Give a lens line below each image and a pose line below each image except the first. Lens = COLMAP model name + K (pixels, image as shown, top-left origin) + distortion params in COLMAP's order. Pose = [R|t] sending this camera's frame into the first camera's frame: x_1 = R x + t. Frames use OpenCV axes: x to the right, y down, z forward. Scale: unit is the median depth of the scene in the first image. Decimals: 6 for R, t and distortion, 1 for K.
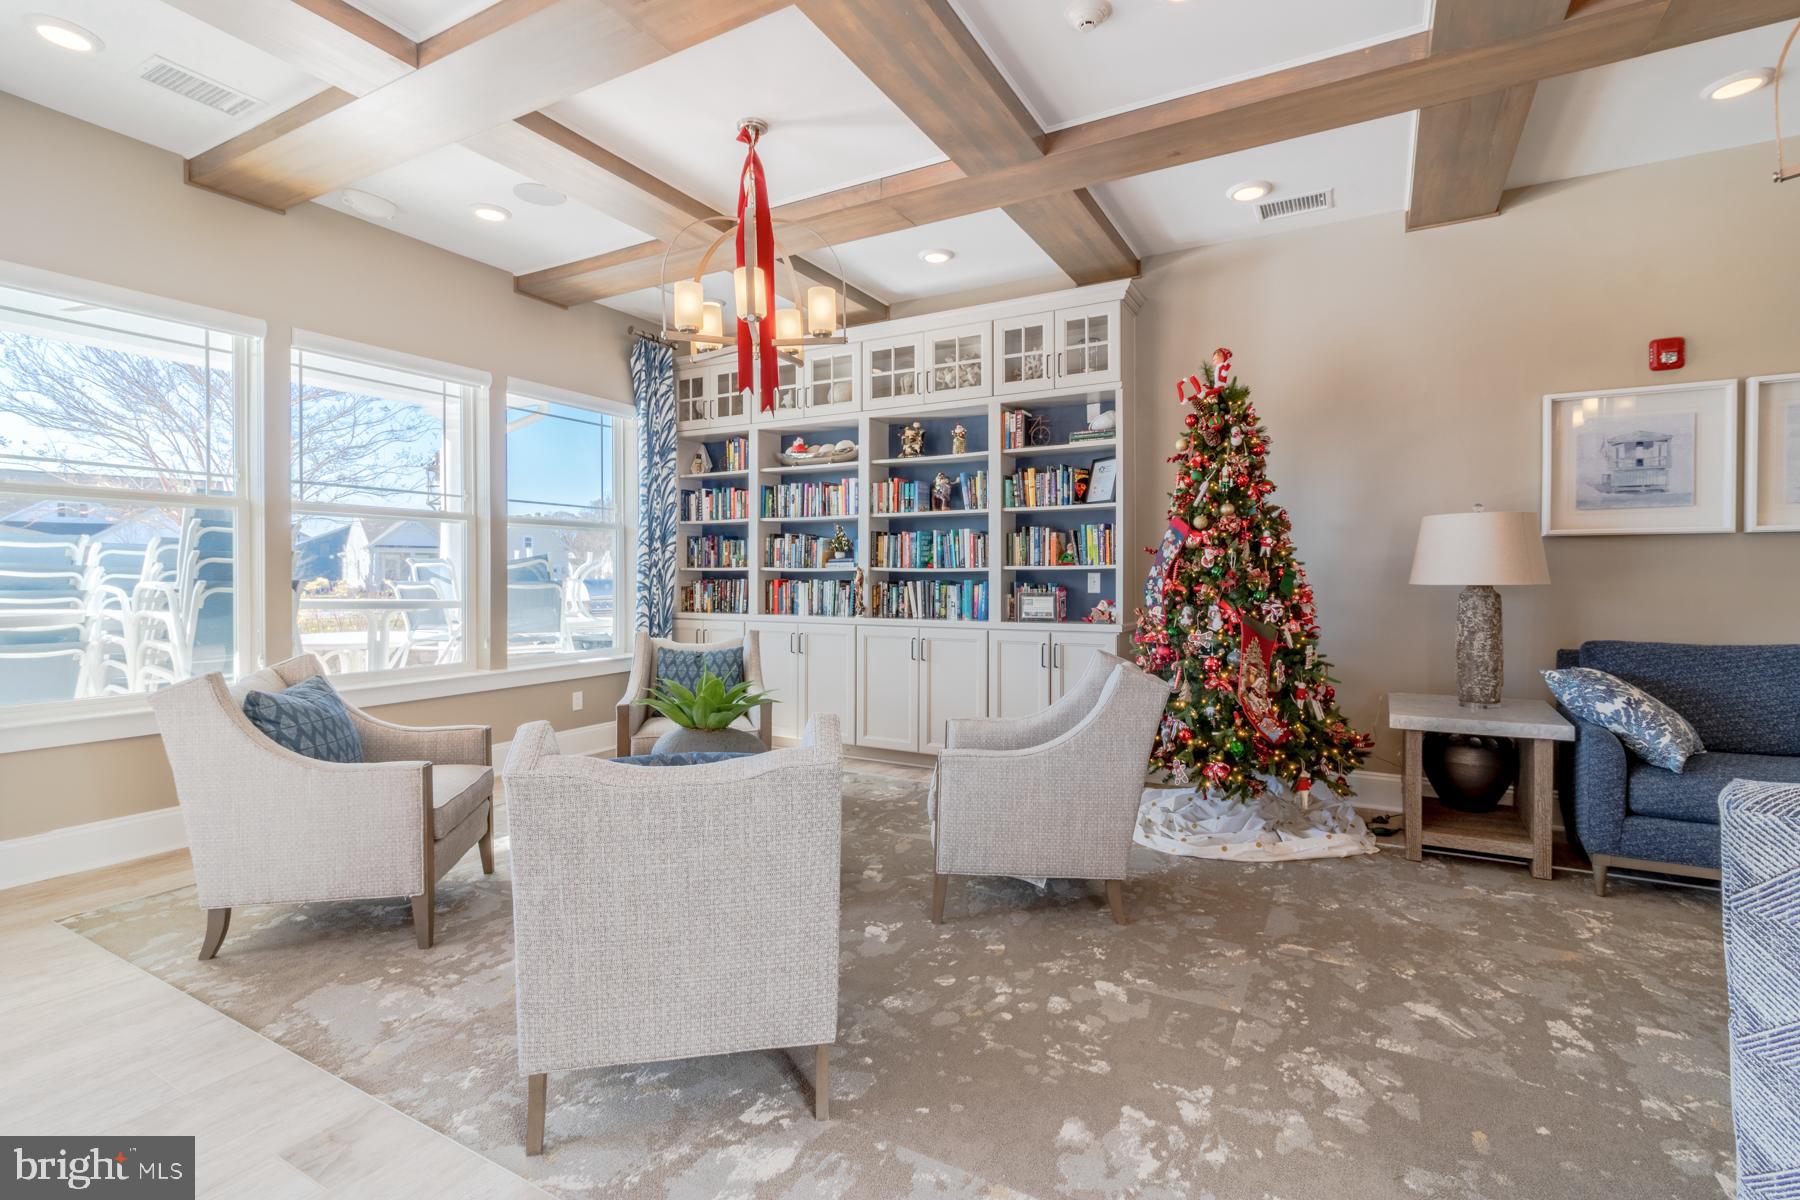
lens RADIAL K [[841.7, 0, 898.6], [0, 841.7, 587.0], [0, 0, 1]] dist [0.003195, 0.000395]
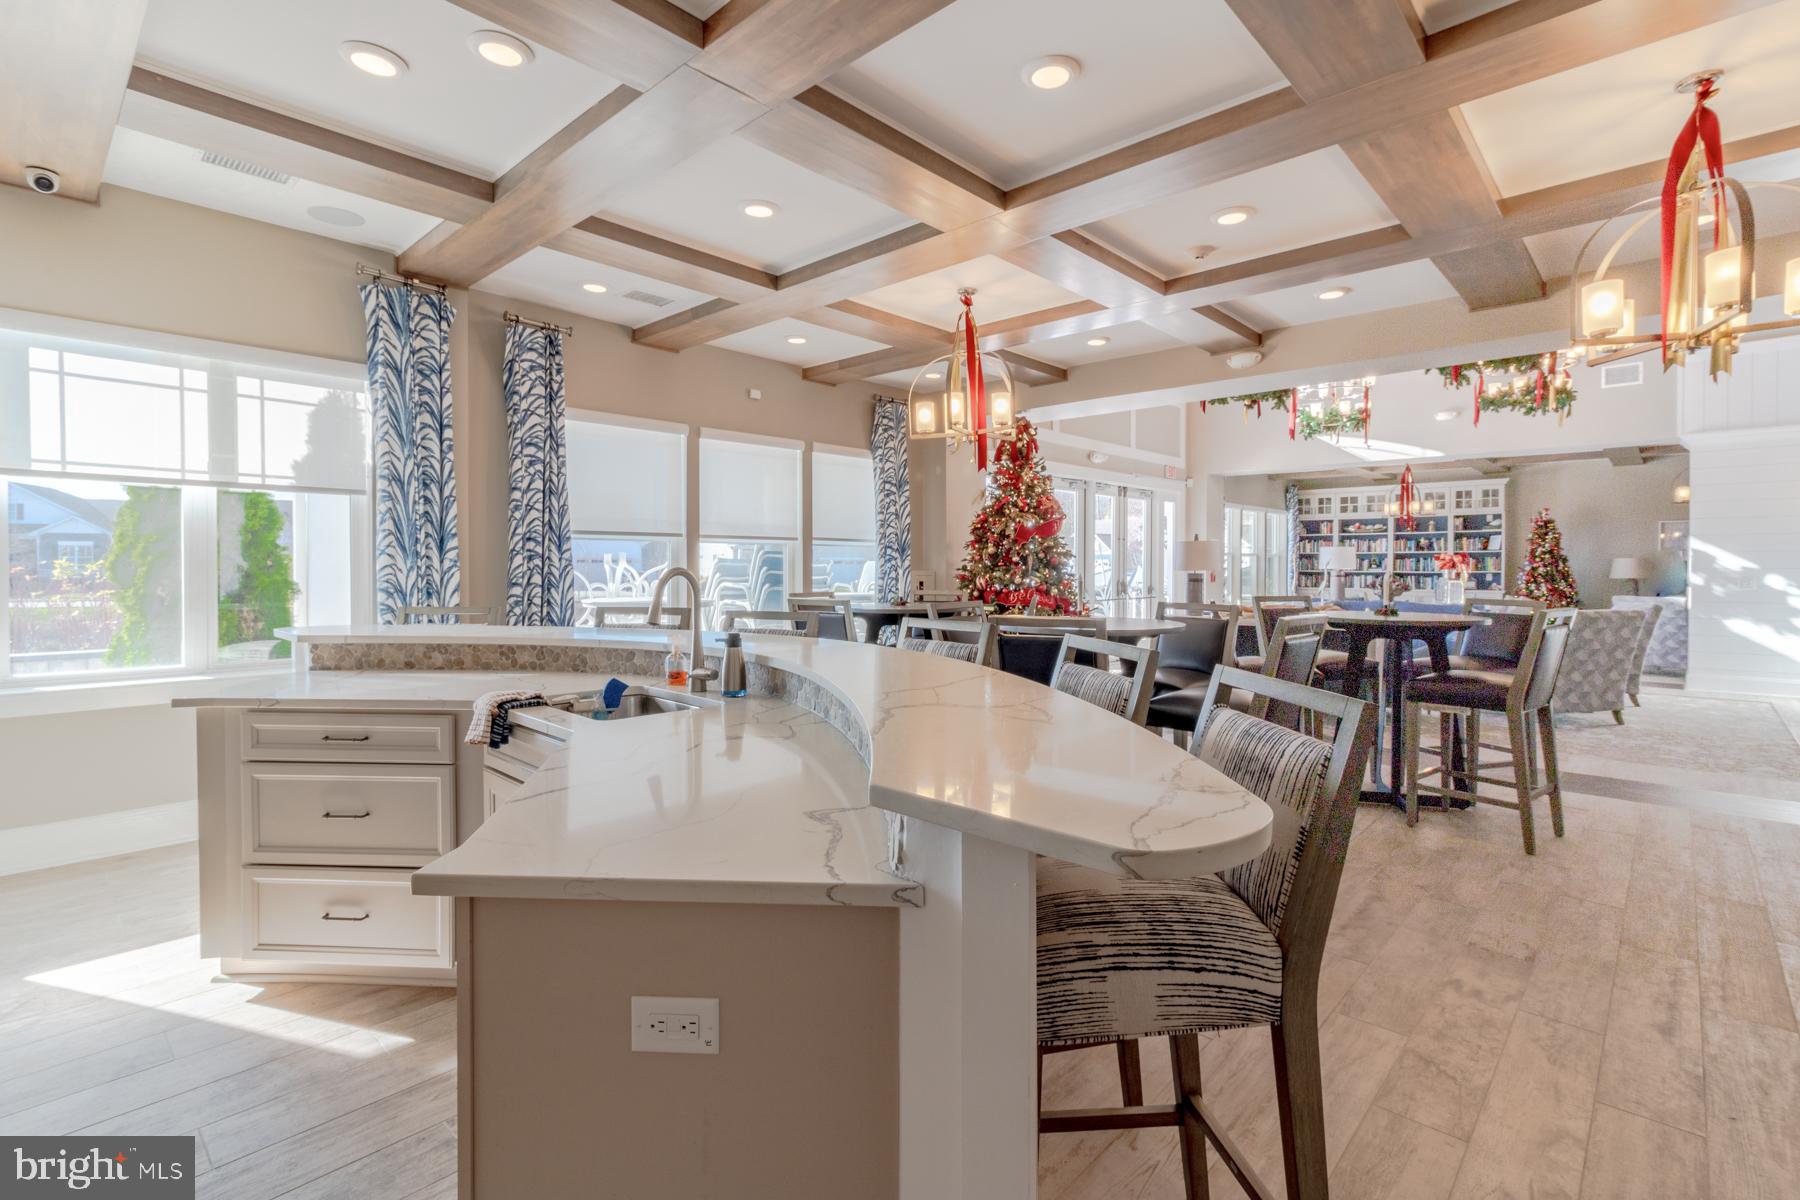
lens RADIAL K [[841.7, 0, 894.9], [0, 841.7, 587.2], [0, 0, 1]] dist [0.003195, 0.000395]
pose [[0.972479, 0.006567, -0.232900, -1.086490], [-0.003834, 0.999918, 0.012189, 0.002753], [0.232961, -0.010961, 0.972424, -2.310703]]
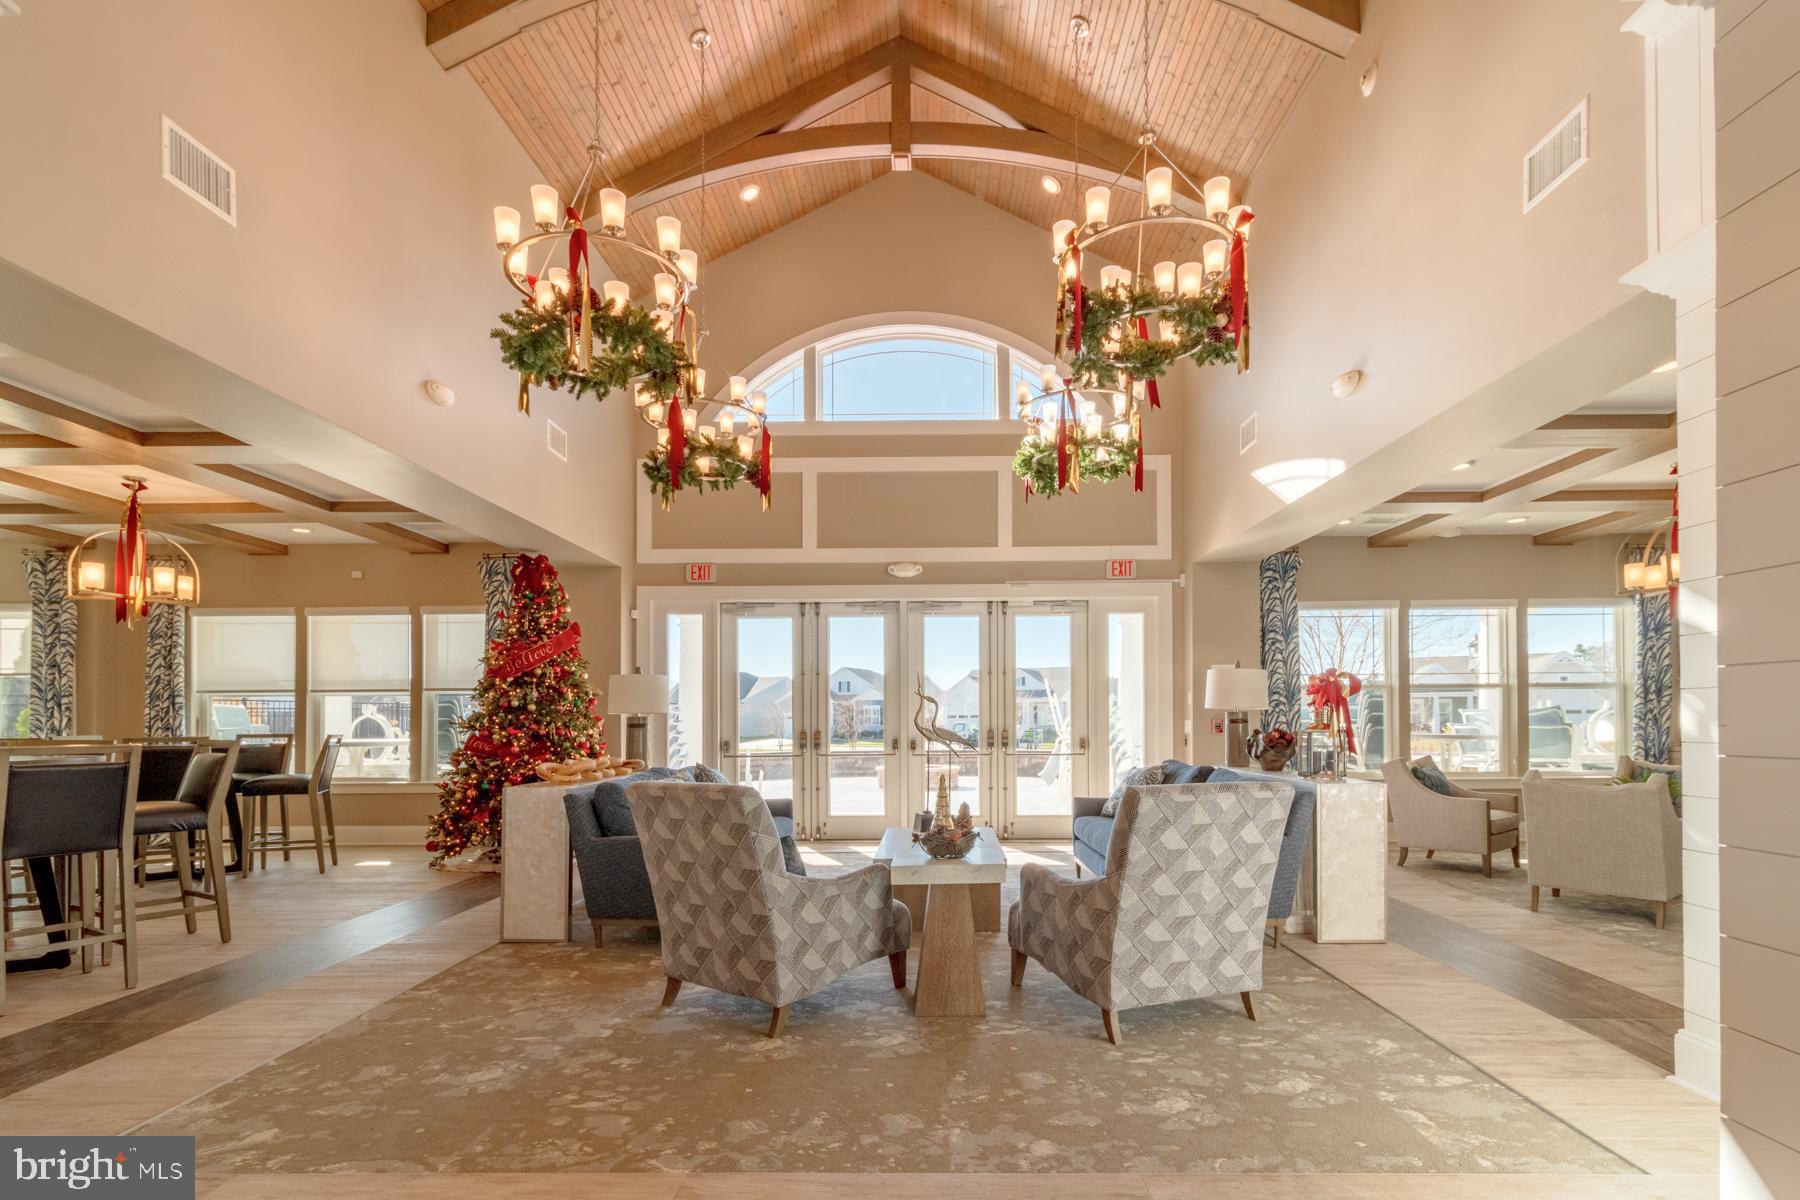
lens RADIAL K [[841.7, 0, 913.7], [0, 841.7, 710.8], [0, 0, 1]] dist [0.003195, 0.000395]
pose [[0.477358, -0.012371, -0.878622, 0.414114], [-0.005963, 0.999832, -0.017317, 0.004410], [0.878689, 0.013505, 0.477204, -0.852044]]
